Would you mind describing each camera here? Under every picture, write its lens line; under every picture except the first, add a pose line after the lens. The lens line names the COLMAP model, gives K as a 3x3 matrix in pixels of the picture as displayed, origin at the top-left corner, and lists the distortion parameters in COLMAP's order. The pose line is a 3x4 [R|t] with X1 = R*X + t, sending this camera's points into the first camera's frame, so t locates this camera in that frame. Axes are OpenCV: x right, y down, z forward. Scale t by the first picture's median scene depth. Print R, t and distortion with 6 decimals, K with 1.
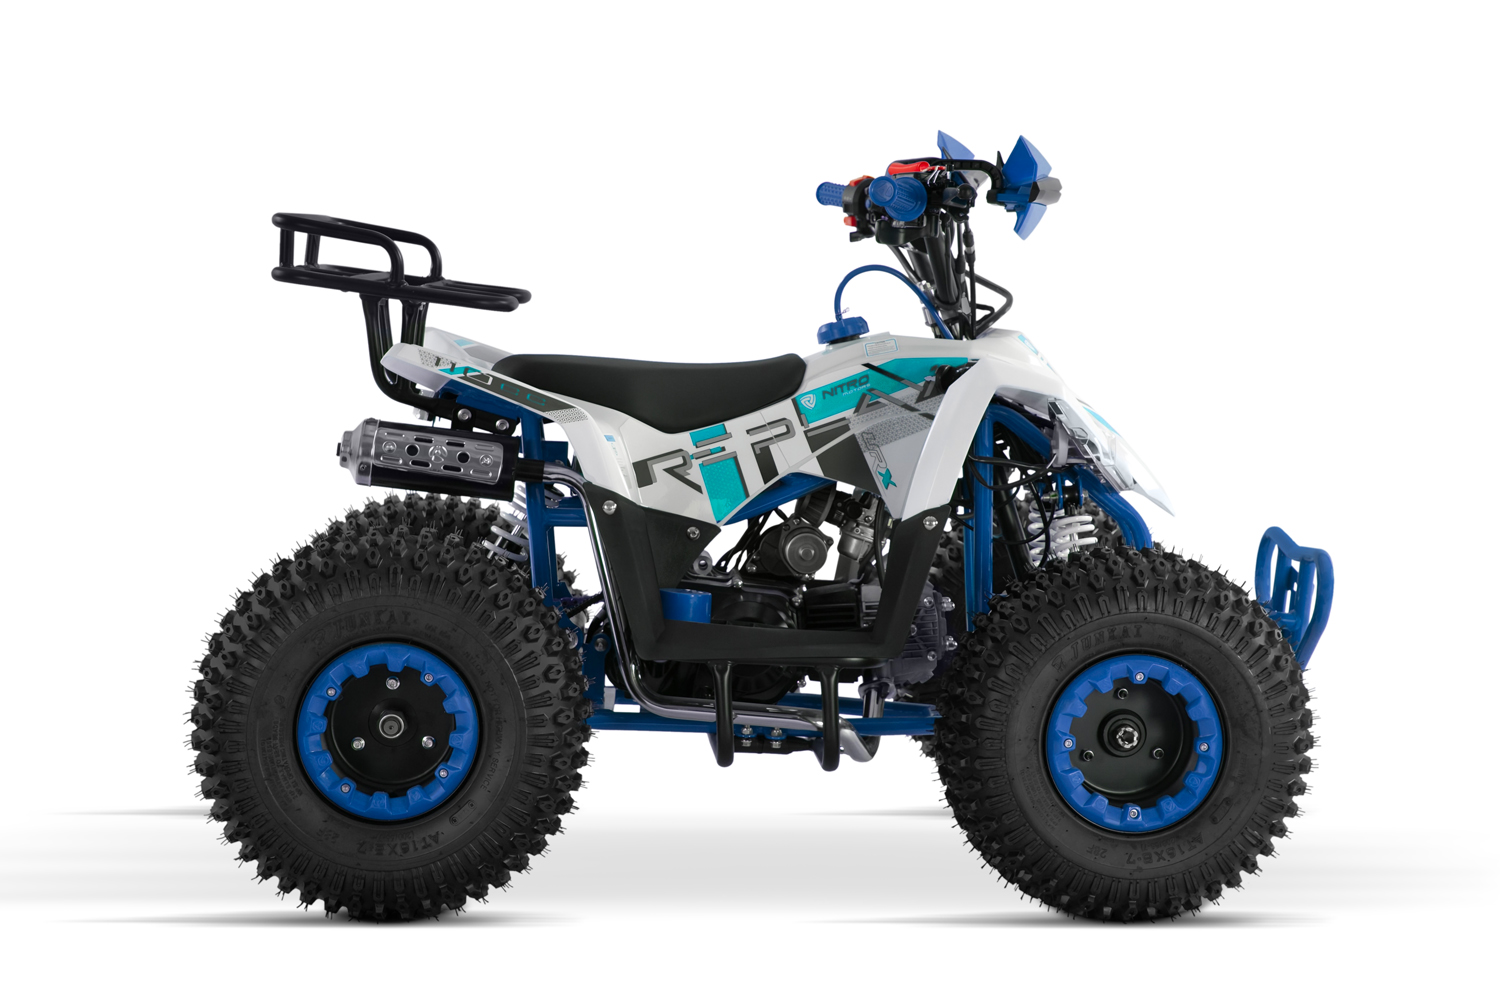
lens RADIAL K [[2010.1, 0, 750.0], [0, 2010.1, 500.0], [0, 0, 1]] dist [-0.002680, -0.002481]
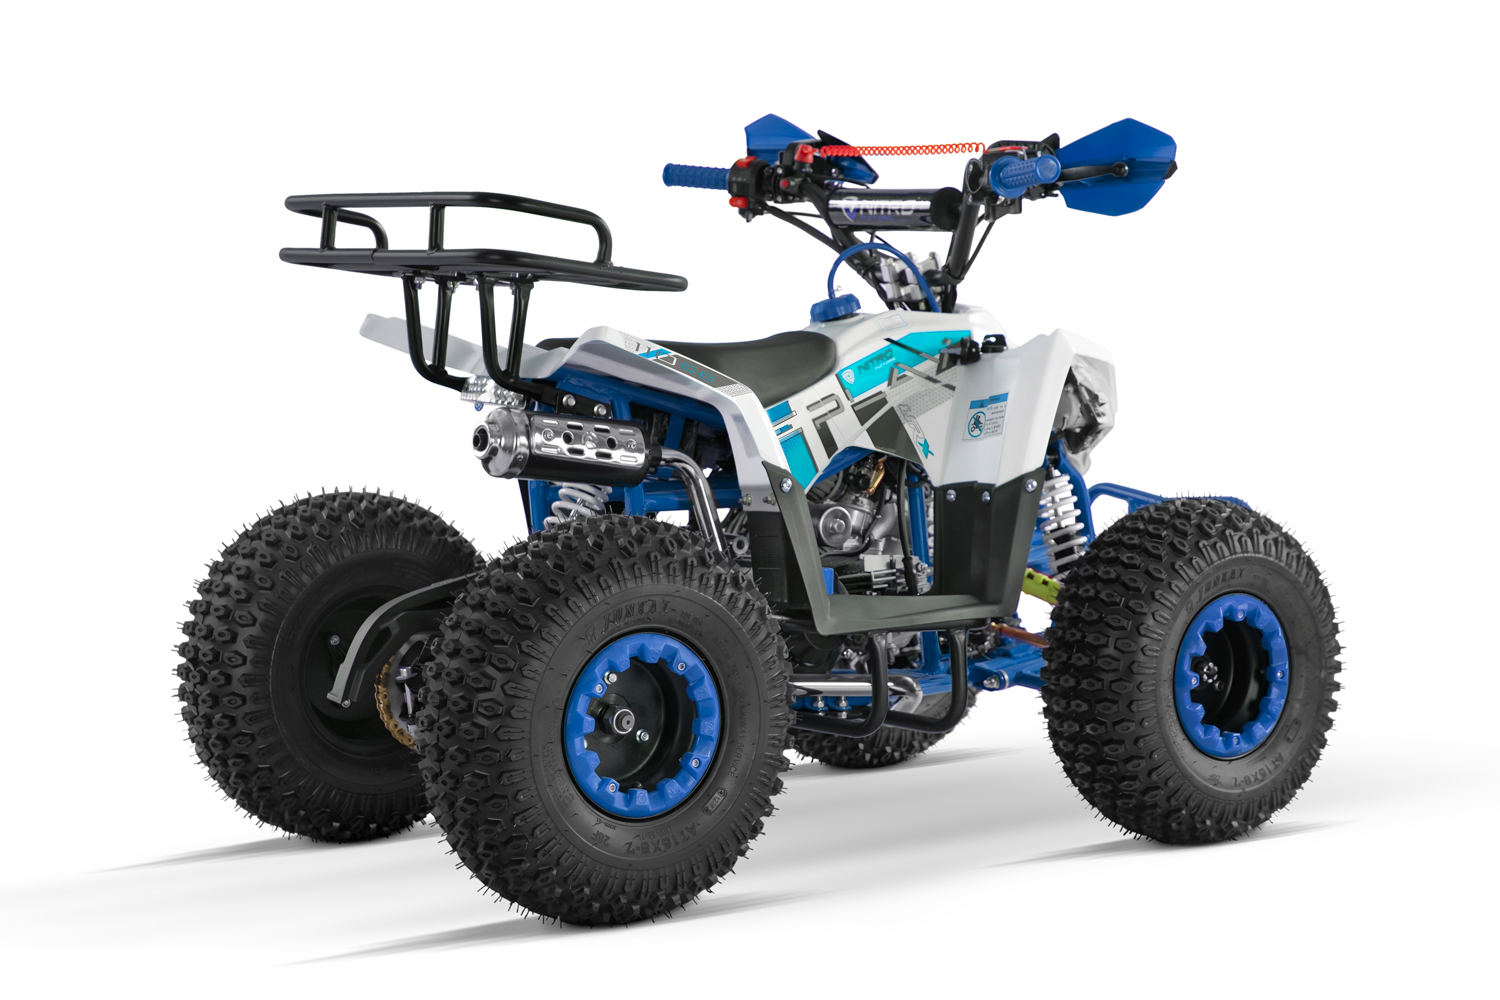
lens RADIAL K [[2071.5, 0, 750.0], [0, 2071.5, 500.0], [0, 0, 1]] dist [0.005751, -0.001221]
pose [[0.931033, -0.055410, 0.360703, -0.404196], [0.054039, 0.998442, 0.013895, -0.003863], [-0.360911, 0.006555, 0.932577, 0.039711]]
